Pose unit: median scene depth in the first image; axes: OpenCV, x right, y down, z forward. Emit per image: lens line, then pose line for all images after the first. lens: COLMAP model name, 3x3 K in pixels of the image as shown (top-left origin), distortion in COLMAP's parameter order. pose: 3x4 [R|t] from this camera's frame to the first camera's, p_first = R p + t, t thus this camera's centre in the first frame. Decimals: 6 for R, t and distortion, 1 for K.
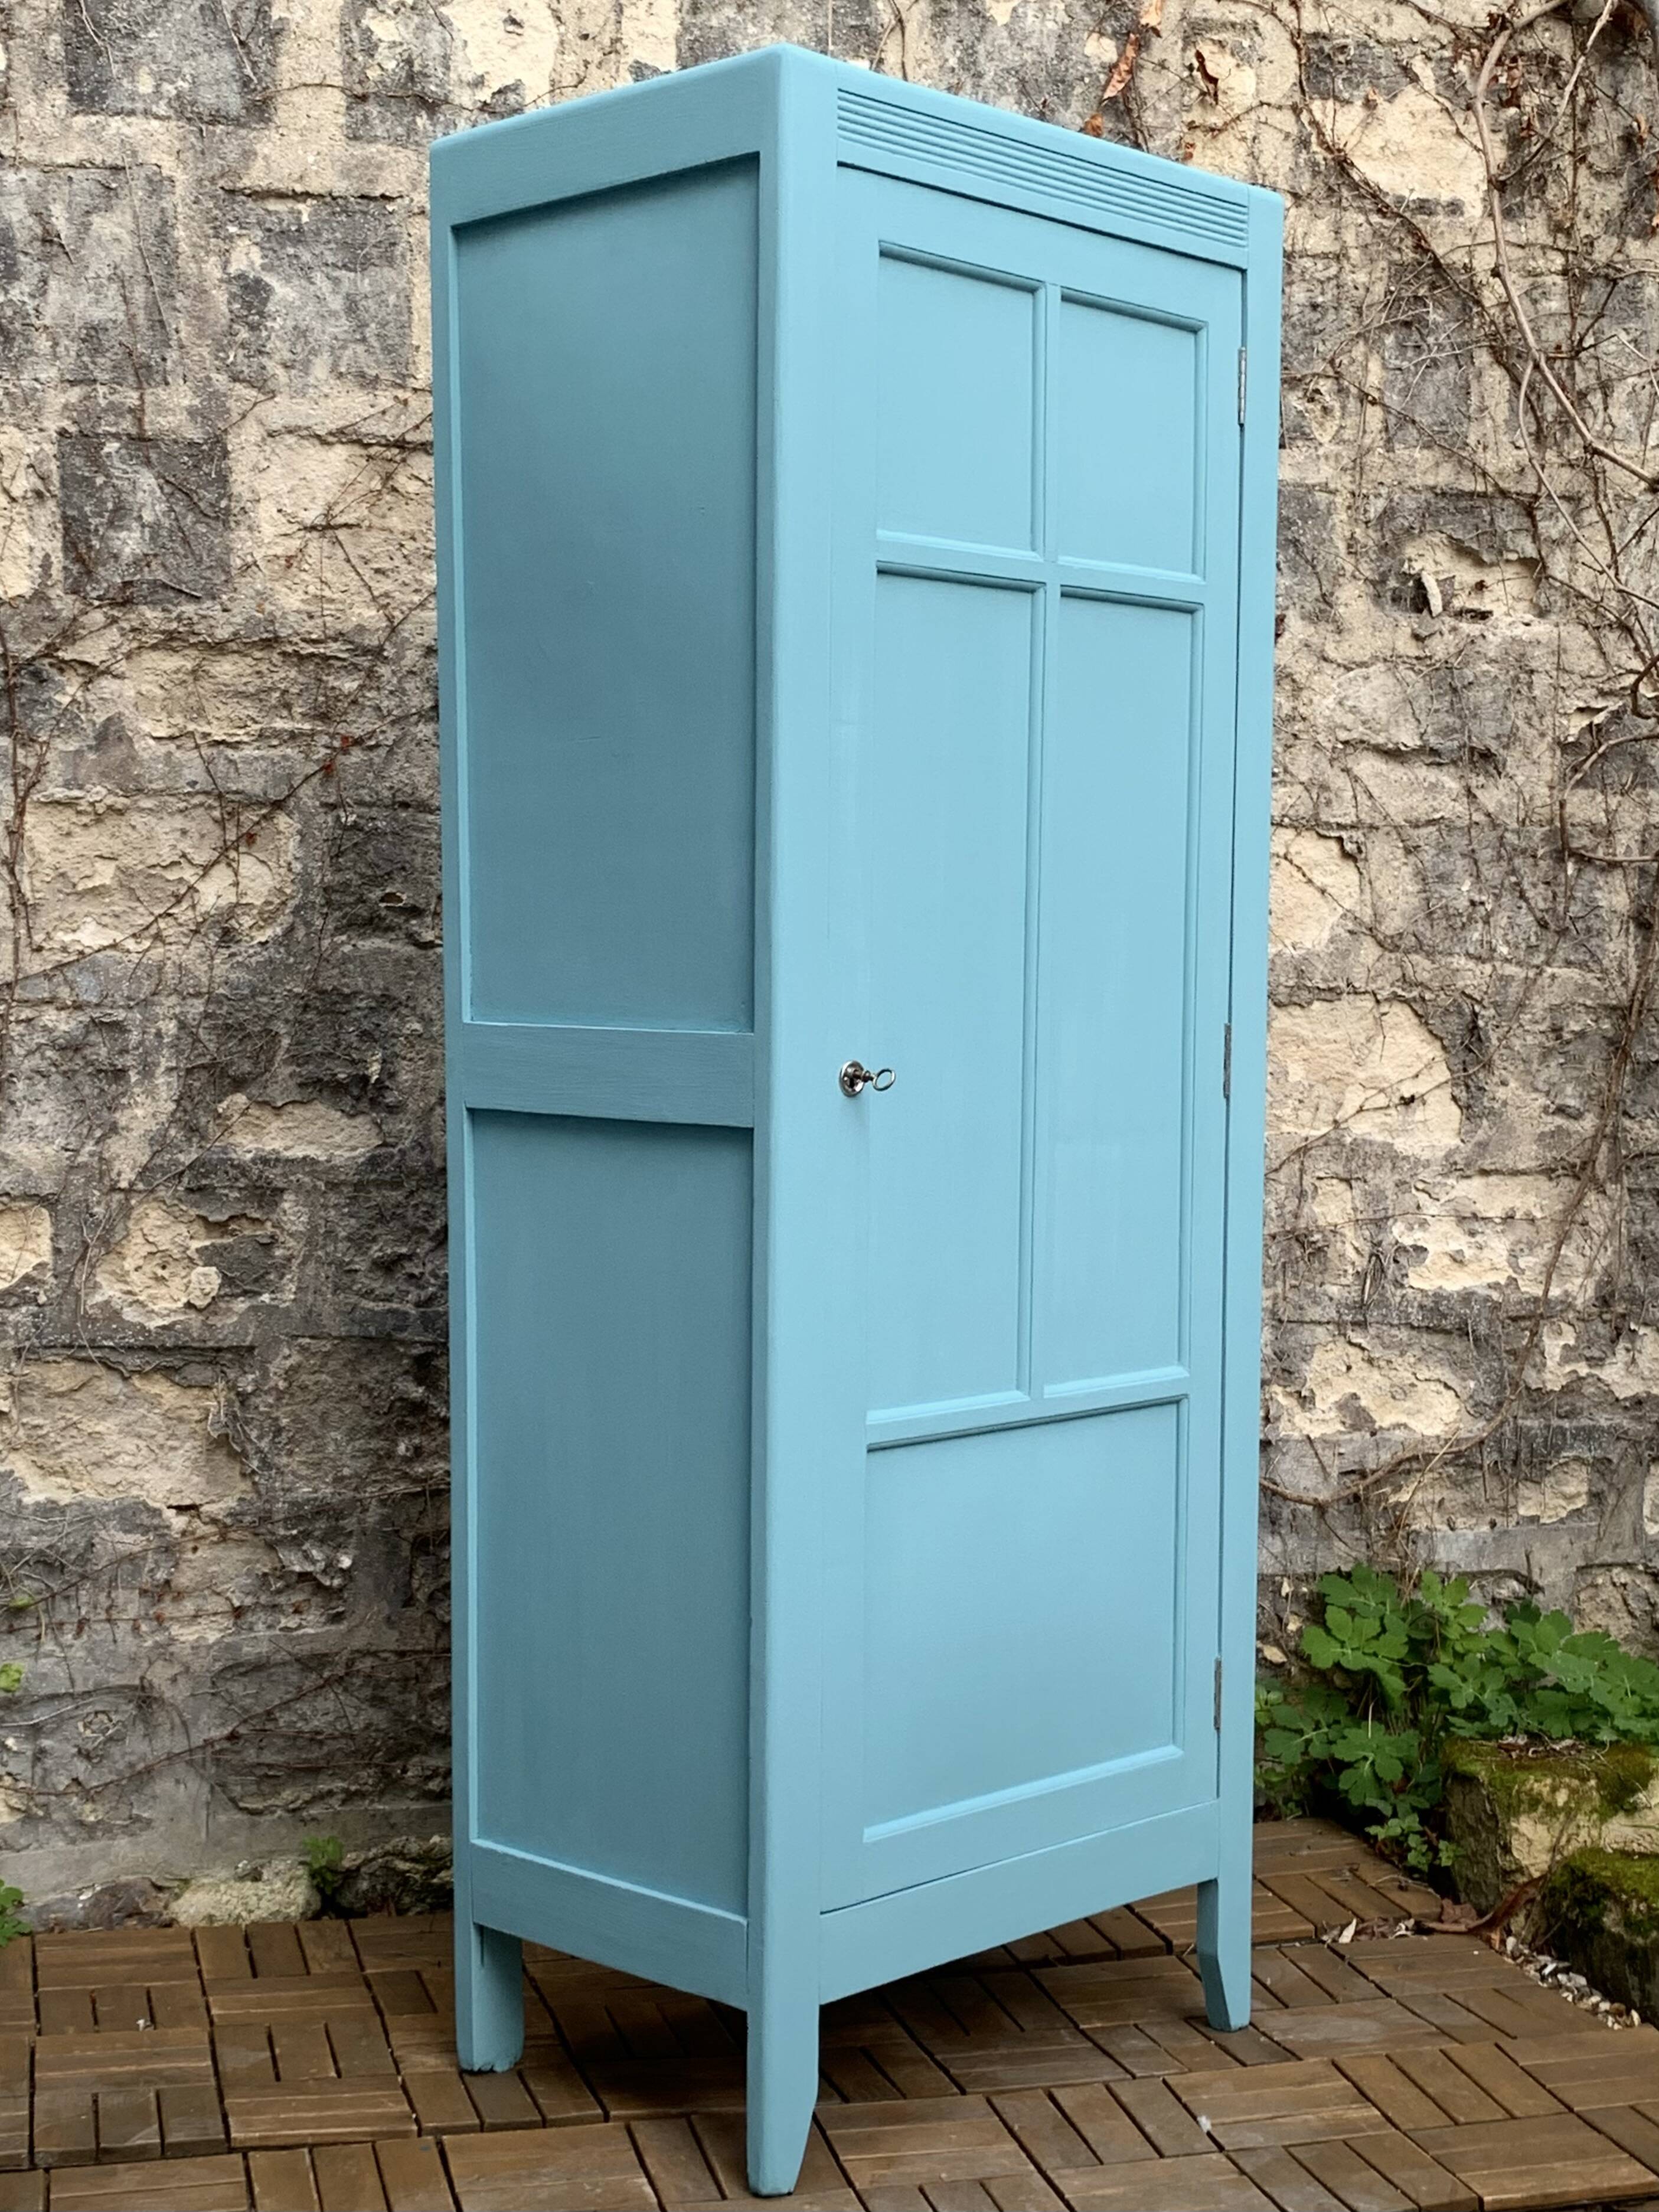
lens RADIAL K [[3292.6, 0, 882.6], [0, 3292.6, 1354.7], [0, 0, 1]] dist [0.154357, -0.338937]
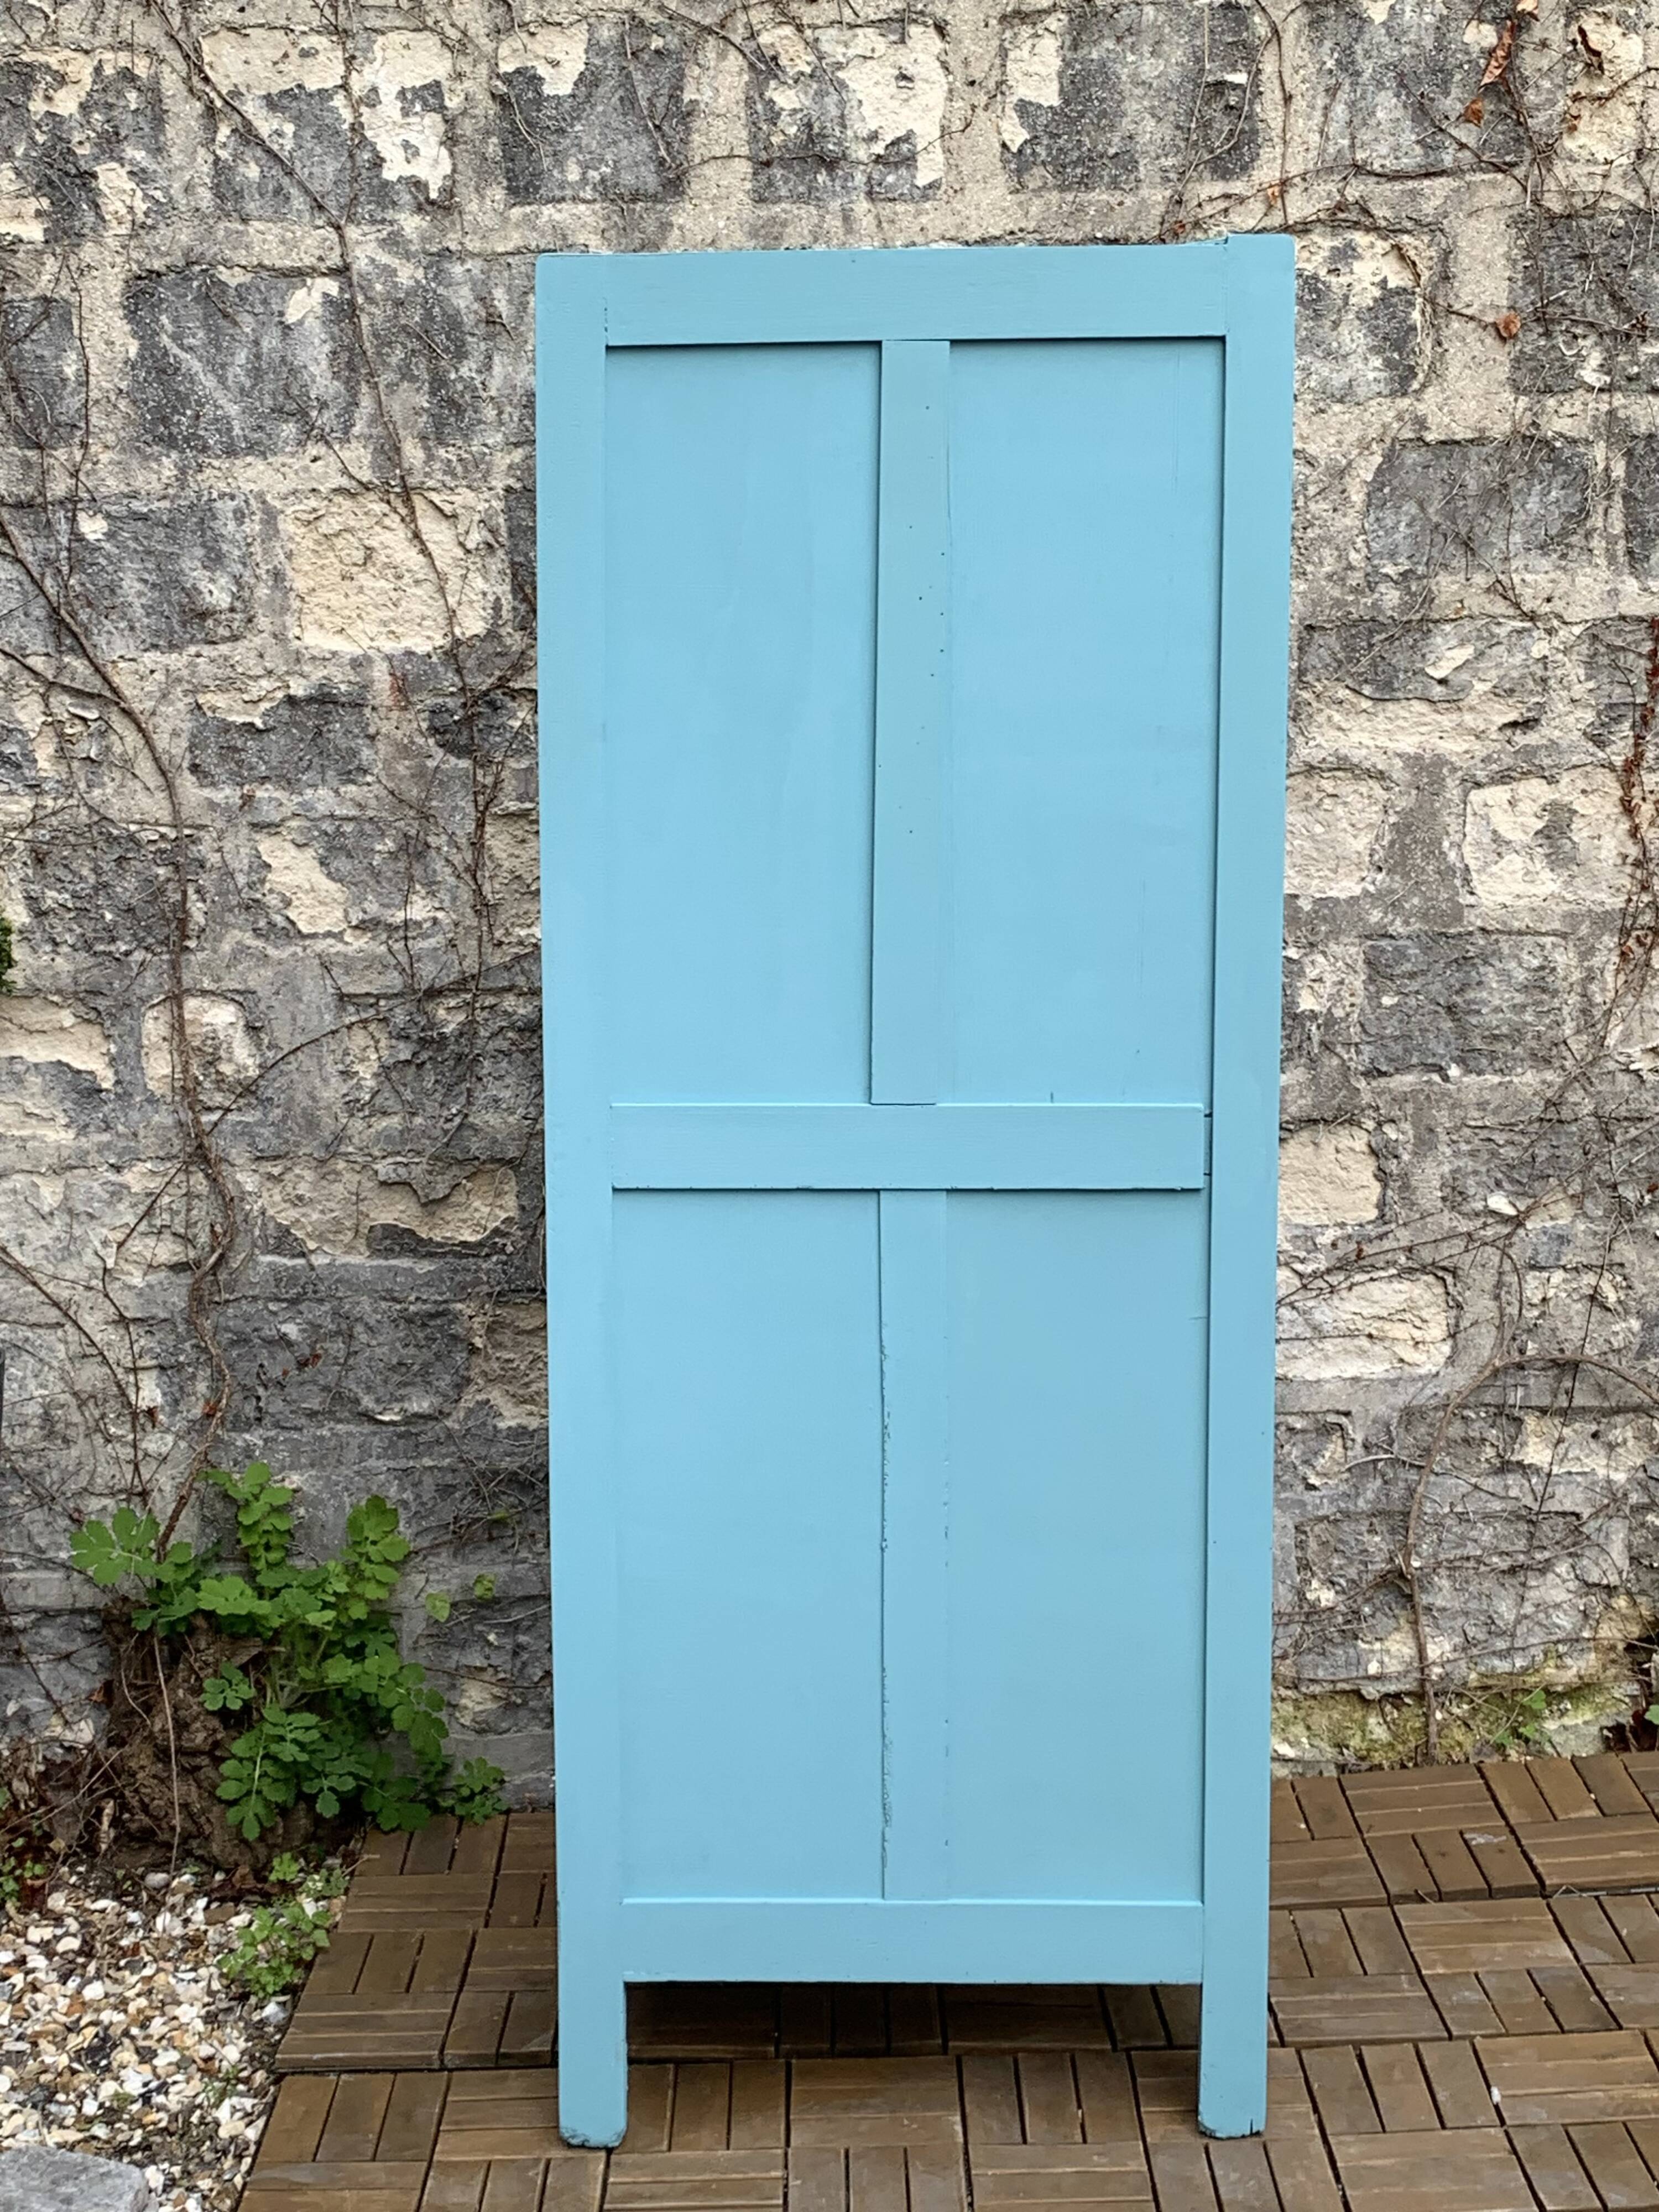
lens RADIAL K [[3344.1, 0, 807.6], [0, 3344.1, 1115.9], [0, 0, 1]] dist [0.143074, -0.570507]
pose [[0.964152, -0.001371, -0.265348, 0.141046], [0.010197, 0.999439, 0.031887, -0.094435], [0.265155, -0.033449, 0.963625, -0.063615]]
